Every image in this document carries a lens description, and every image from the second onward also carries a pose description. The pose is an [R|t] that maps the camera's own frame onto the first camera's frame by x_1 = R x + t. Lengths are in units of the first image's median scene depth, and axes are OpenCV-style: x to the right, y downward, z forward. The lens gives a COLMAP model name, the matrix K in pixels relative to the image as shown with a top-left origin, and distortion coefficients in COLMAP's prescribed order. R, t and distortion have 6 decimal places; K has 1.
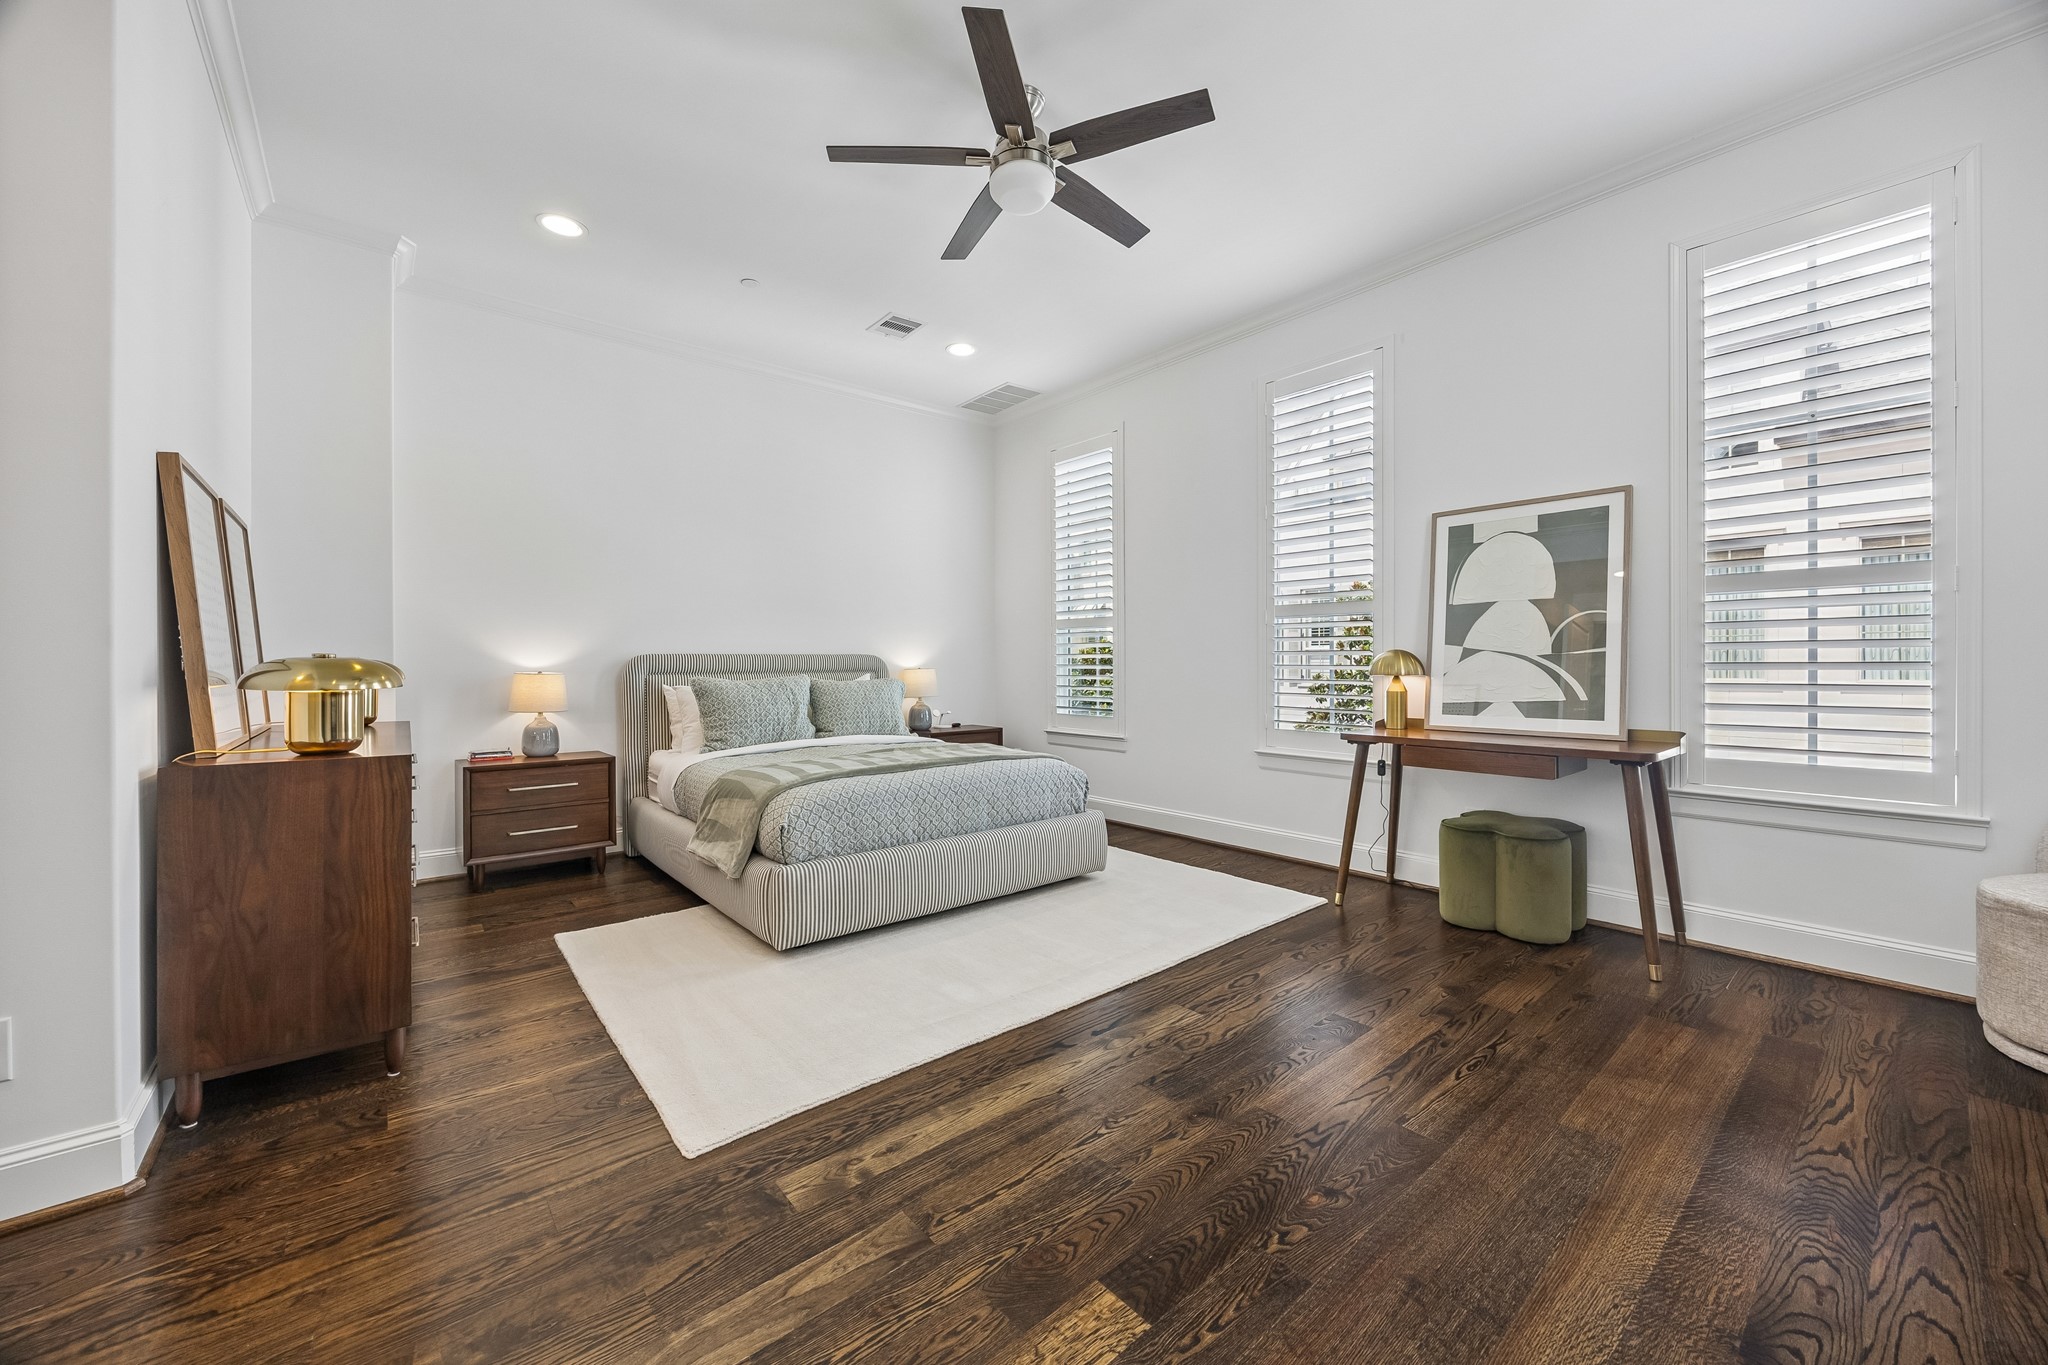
lens RADIAL K [[782.7, 0, 1027.4], [0, 782.7, 674.2], [0, 0, 1]] dist [-0.003146, -0.000204]
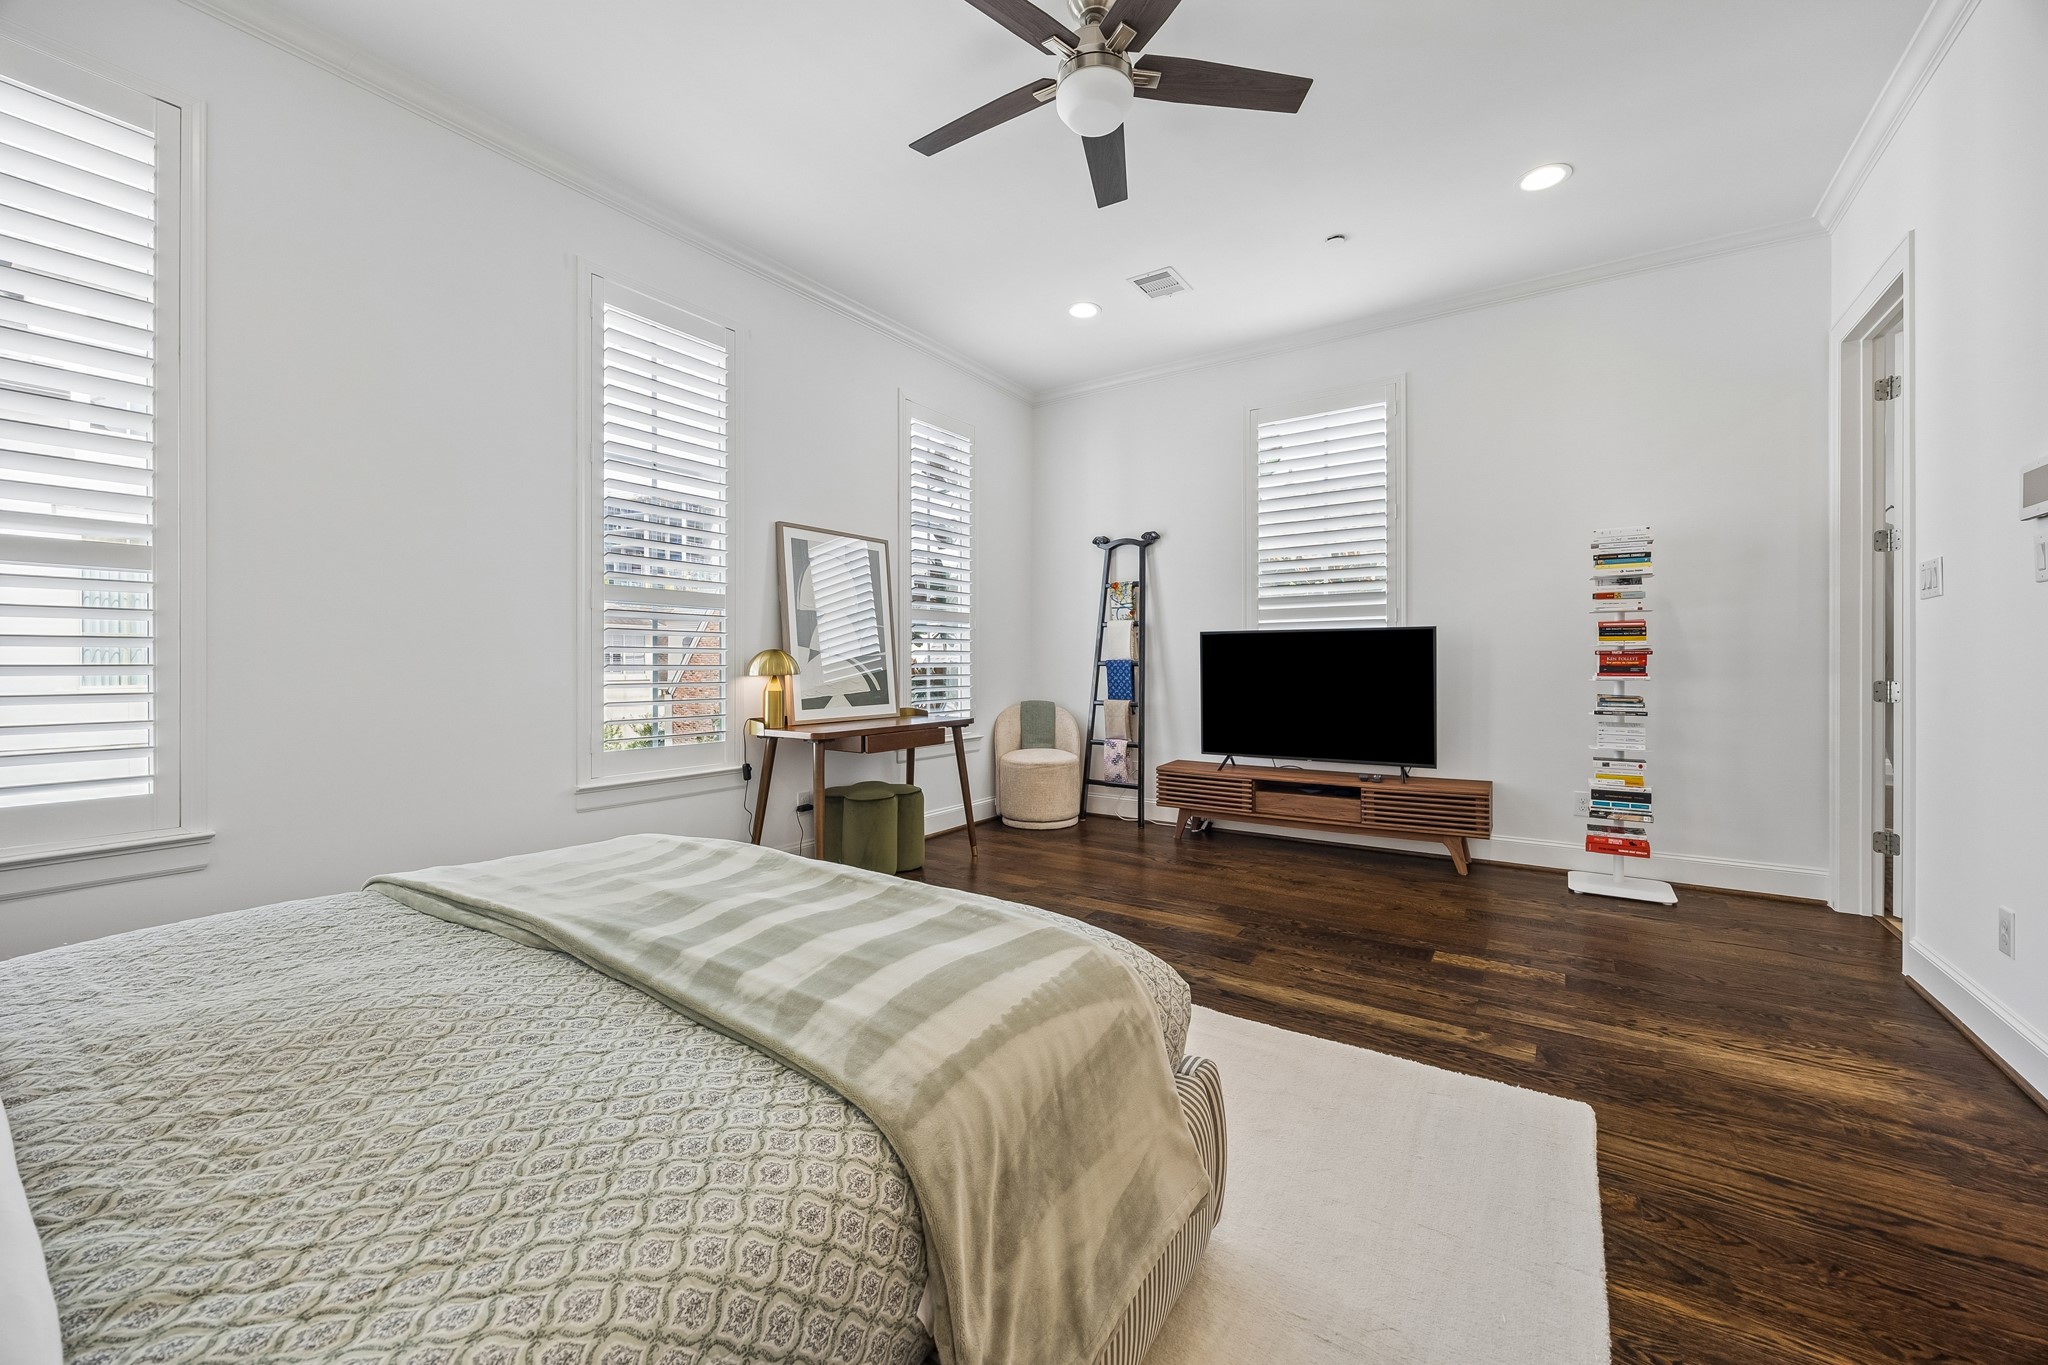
lens RADIAL K [[815.6, 0, 1029.1], [0, 815.6, 665.8], [0, 0, 1]] dist [0.026215, -0.000361]
pose [[-0.304138, -0.003312, 0.952622, -1.238137], [0.012296, 0.999897, 0.007401, -0.026830], [-0.952549, 0.013964, -0.304066, 1.988210]]
